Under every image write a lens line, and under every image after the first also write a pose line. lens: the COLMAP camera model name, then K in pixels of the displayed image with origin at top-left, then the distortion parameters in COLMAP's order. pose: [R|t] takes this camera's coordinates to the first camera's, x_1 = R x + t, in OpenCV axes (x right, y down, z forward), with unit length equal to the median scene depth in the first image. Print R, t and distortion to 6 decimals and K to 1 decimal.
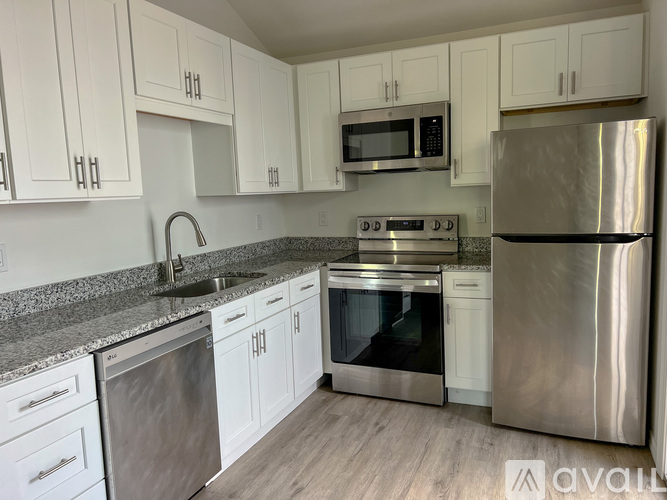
lens RADIAL K [[513.7, 0, 333.5], [0, 513.7, 250.0], [0, 0, 1]] dist [0.108808, -0.153034]
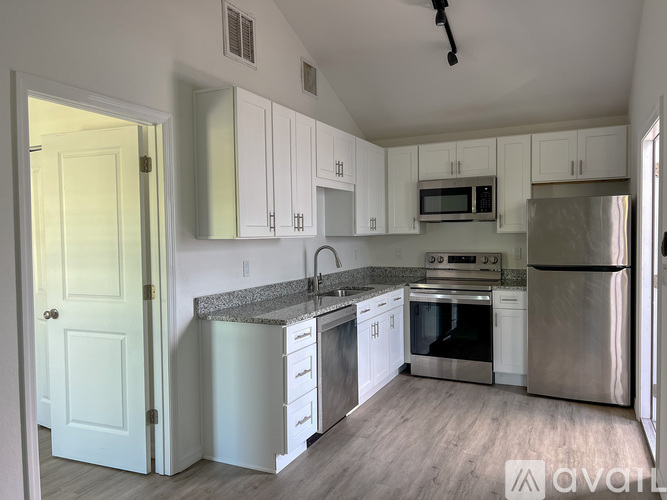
lens RADIAL K [[513.7, 0, 333.5], [0, 513.7, 250.0], [0, 0, 1]] dist [0.108808, -0.153034]
pose [[0.998855, 0.023788, -0.041498, -0.186260], [-0.027018, 0.996501, -0.079097, 0.057282], [0.039471, 0.080128, 0.996003, -0.508854]]
